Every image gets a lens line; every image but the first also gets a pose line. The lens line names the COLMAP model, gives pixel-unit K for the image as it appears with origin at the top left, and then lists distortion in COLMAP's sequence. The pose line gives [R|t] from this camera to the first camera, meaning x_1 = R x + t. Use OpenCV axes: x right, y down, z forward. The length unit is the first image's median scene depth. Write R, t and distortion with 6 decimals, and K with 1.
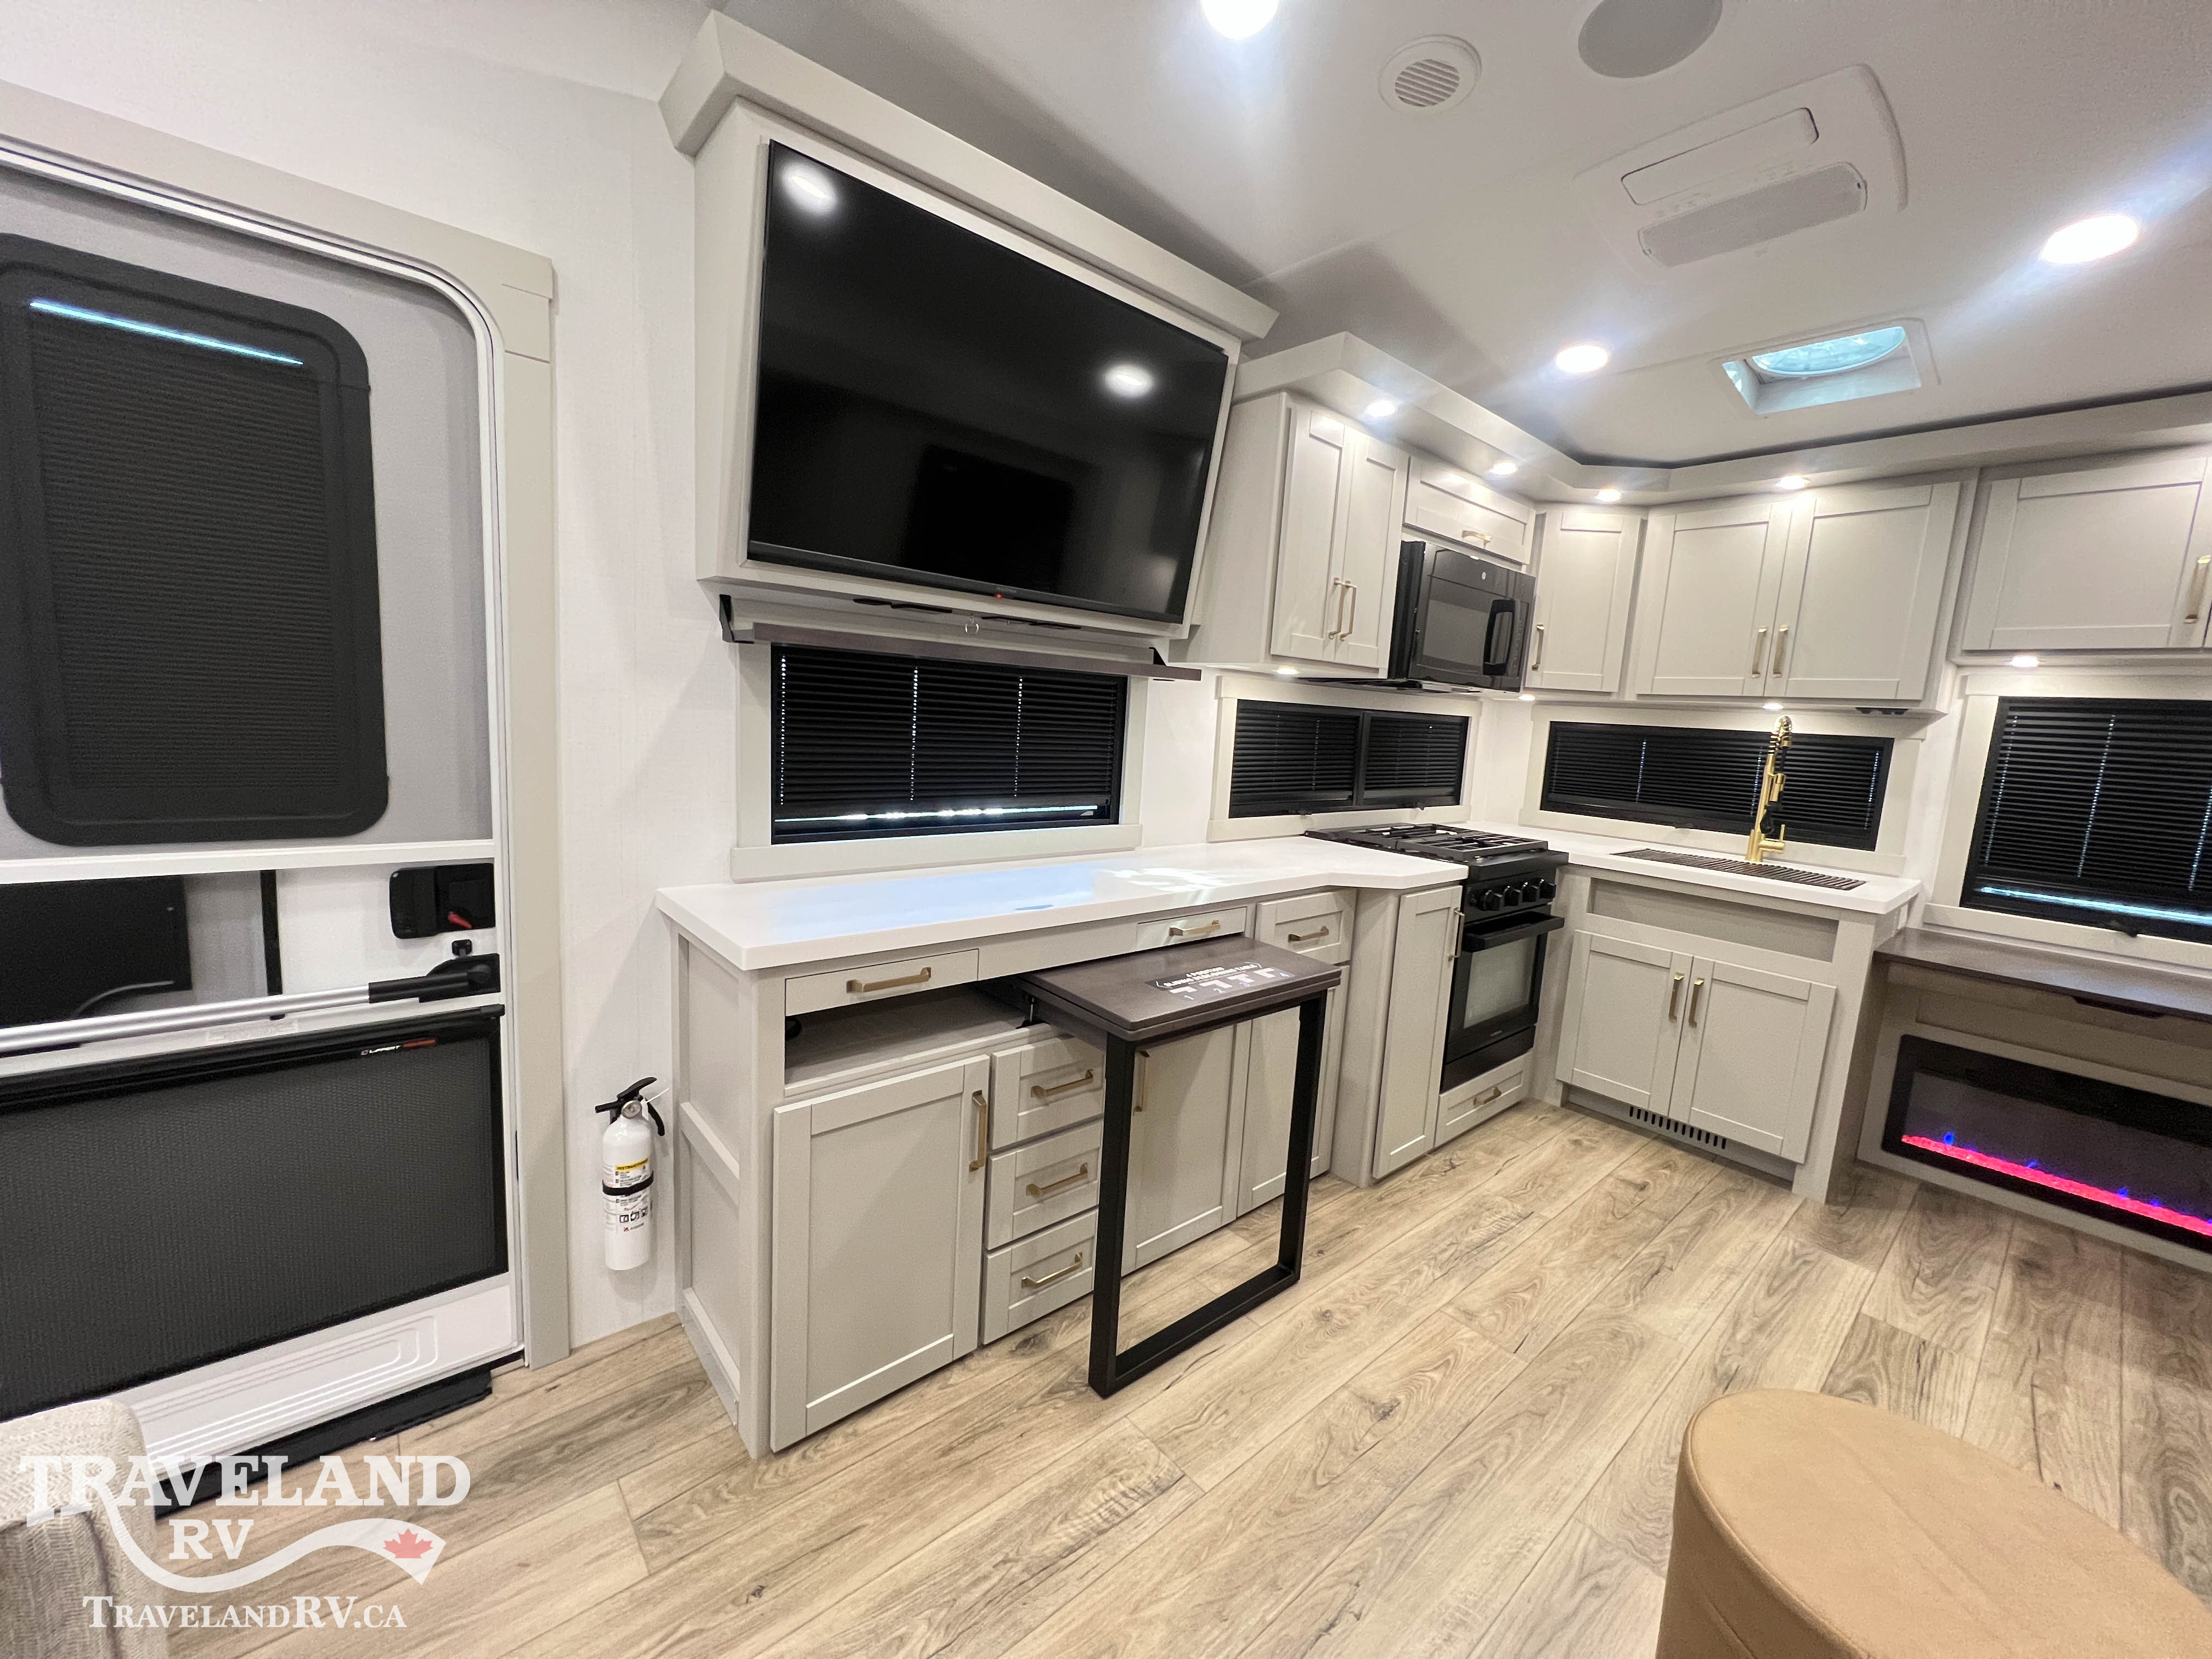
lens RADIAL K [[878.8, 0, 1102.7], [0, 878.8, 826.6], [0, 0, 1]] dist [-0.000073, 0.000123]
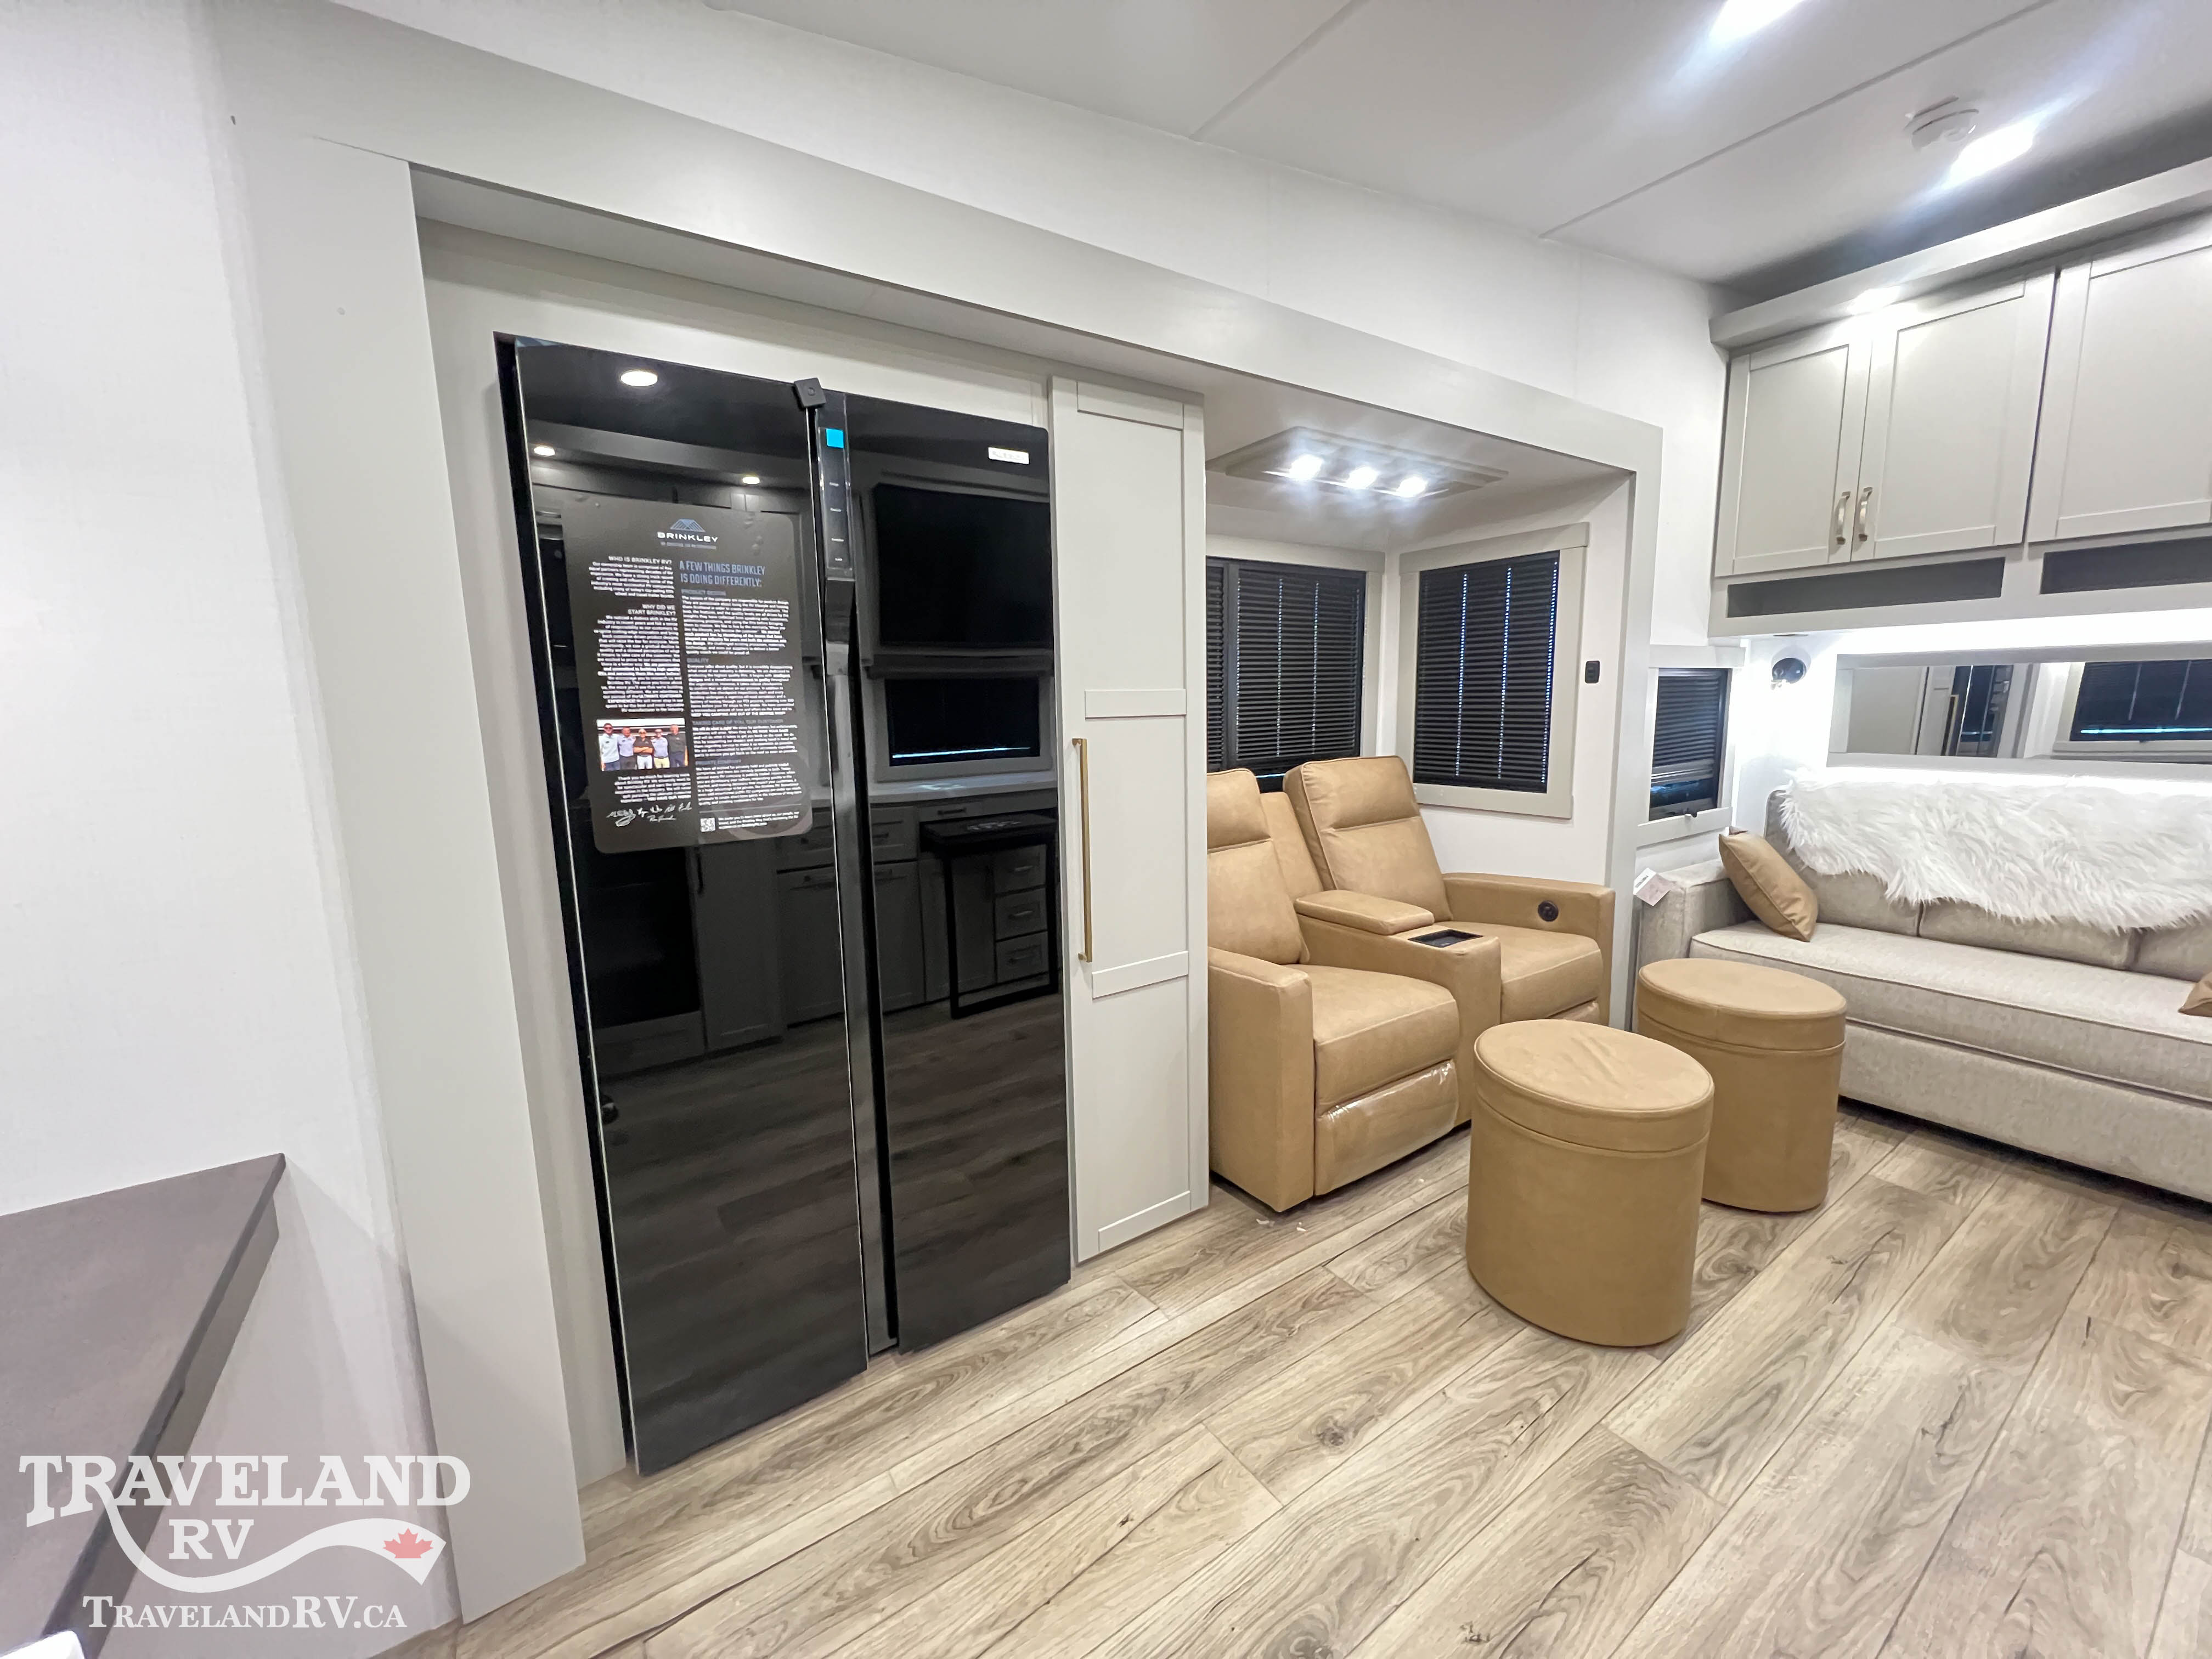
lens RADIAL K [[880.3, 0, 1103.0], [0, 880.3, 827.1], [0, 0, 1]] dist [0.000806, -0.000394]
pose [[-0.993232, -0.052676, 0.103514, 0.691622], [-0.021049, 0.958119, 0.285595, -0.100237], [-0.114222, 0.281483, -0.952744, 1.073014]]
